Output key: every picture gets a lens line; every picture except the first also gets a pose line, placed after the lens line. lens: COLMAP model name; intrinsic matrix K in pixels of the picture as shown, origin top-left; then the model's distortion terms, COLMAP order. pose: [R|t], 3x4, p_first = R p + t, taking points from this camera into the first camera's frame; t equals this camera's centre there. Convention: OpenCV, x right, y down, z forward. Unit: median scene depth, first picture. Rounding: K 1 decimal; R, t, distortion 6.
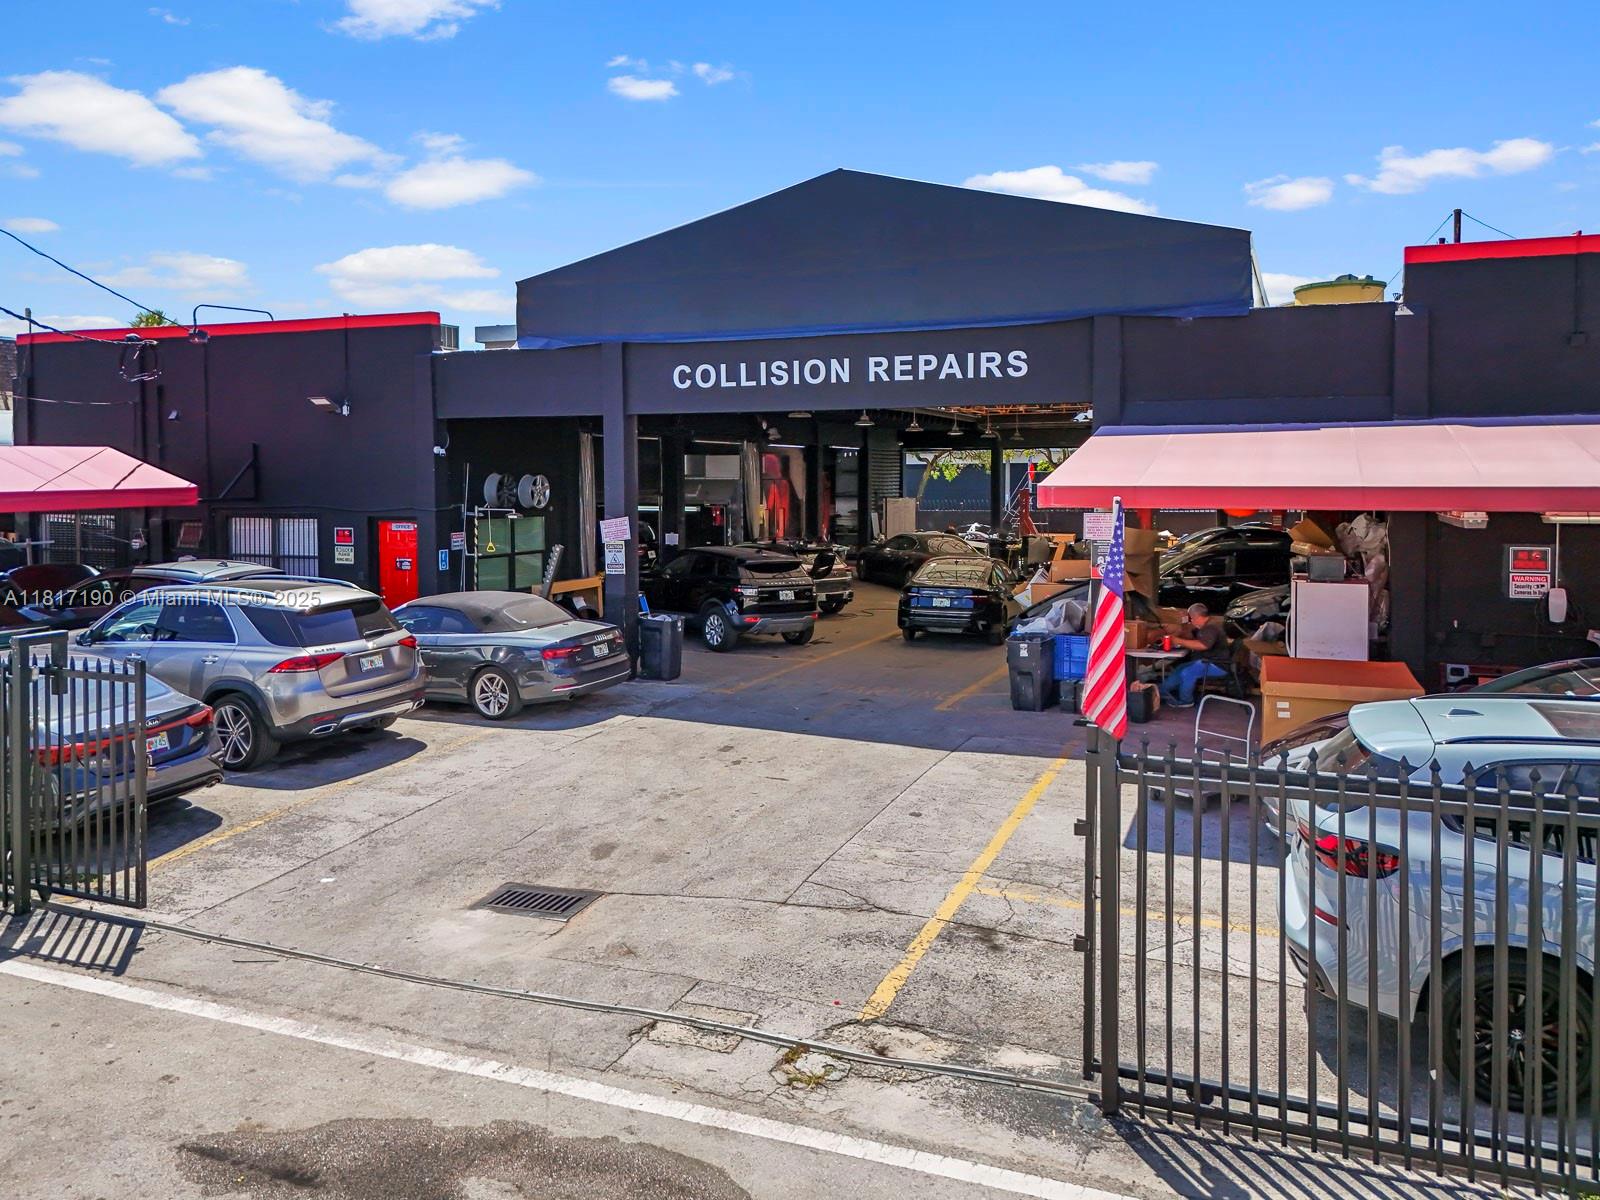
lens RADIAL K [[1231.5, 0, 800.0], [0, 1231.5, 600.0], [0, 0, 1]] dist [0.072667, -0.057368]
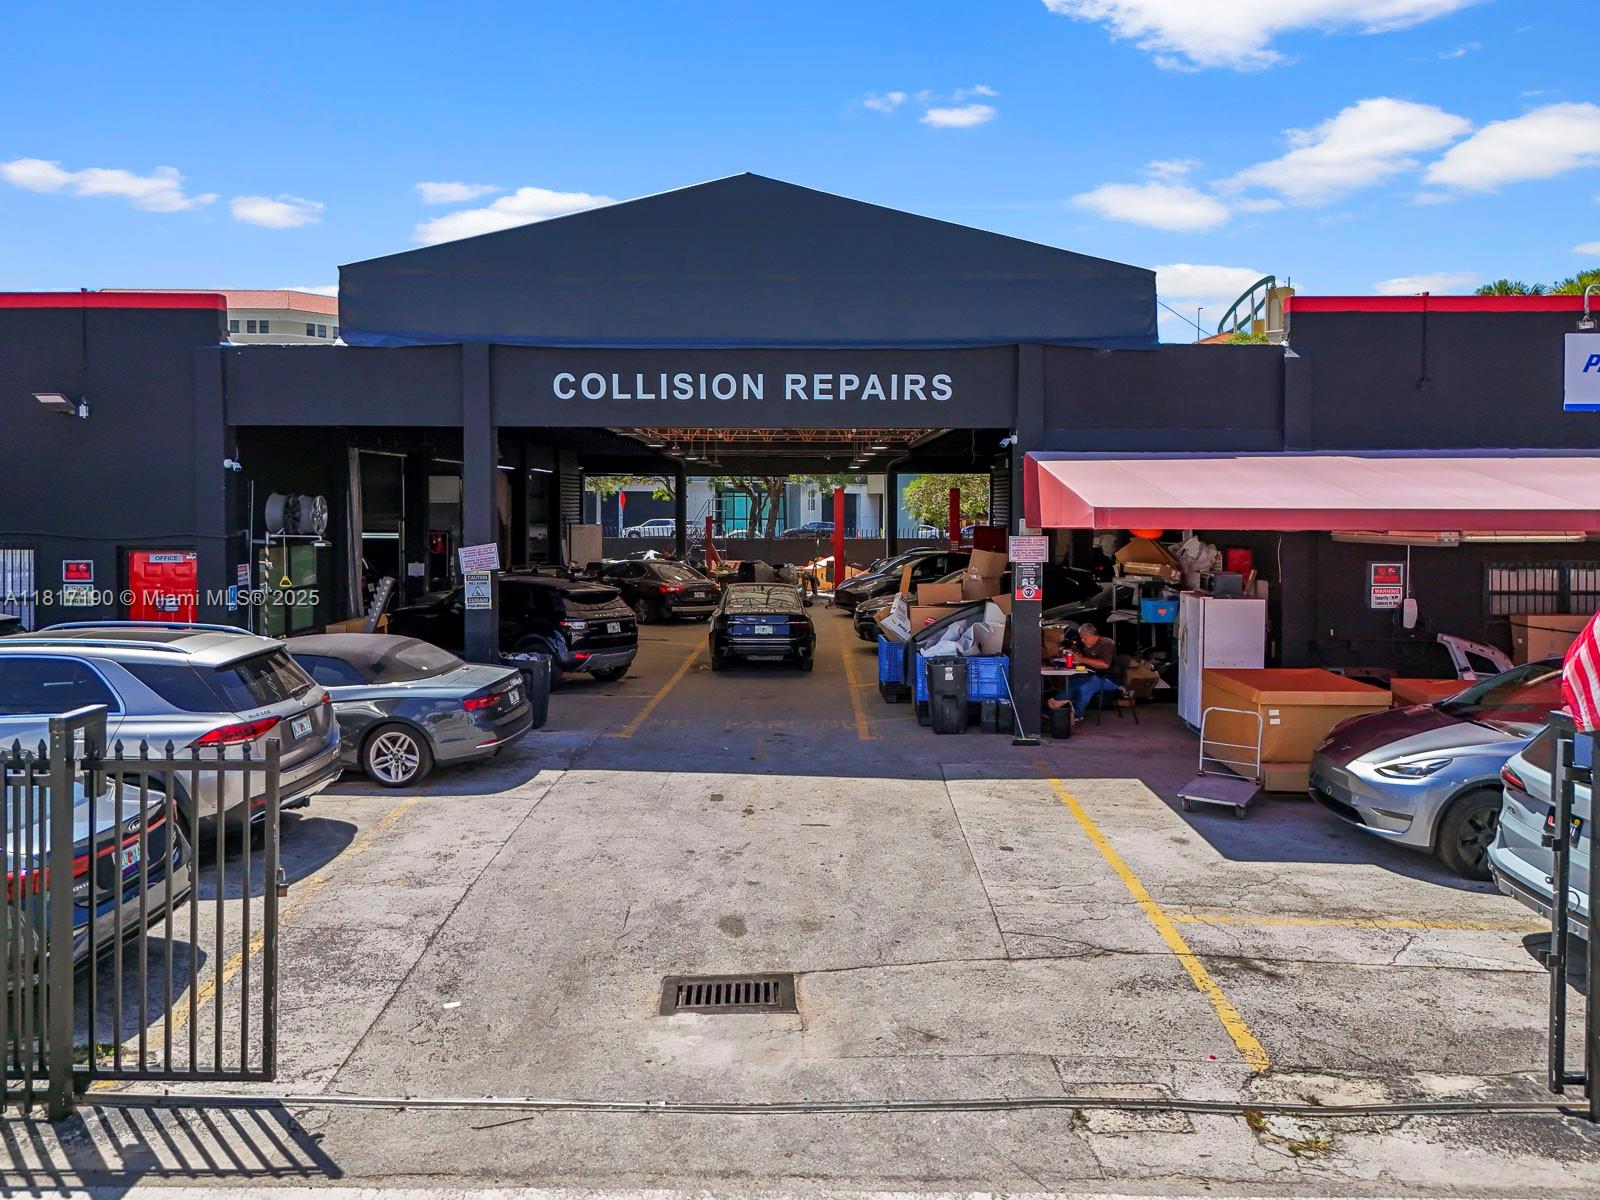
lens RADIAL K [[1231.5, 0, 800.0], [0, 1231.5, 600.0], [0, 0, 1]] dist [0.072667, -0.057368]
pose [[0.925925, -0.023987, 0.376944, -0.310064], [0.032678, 0.999327, -0.016678, -0.006320], [-0.376290, 0.027760, 0.926086, 0.123889]]
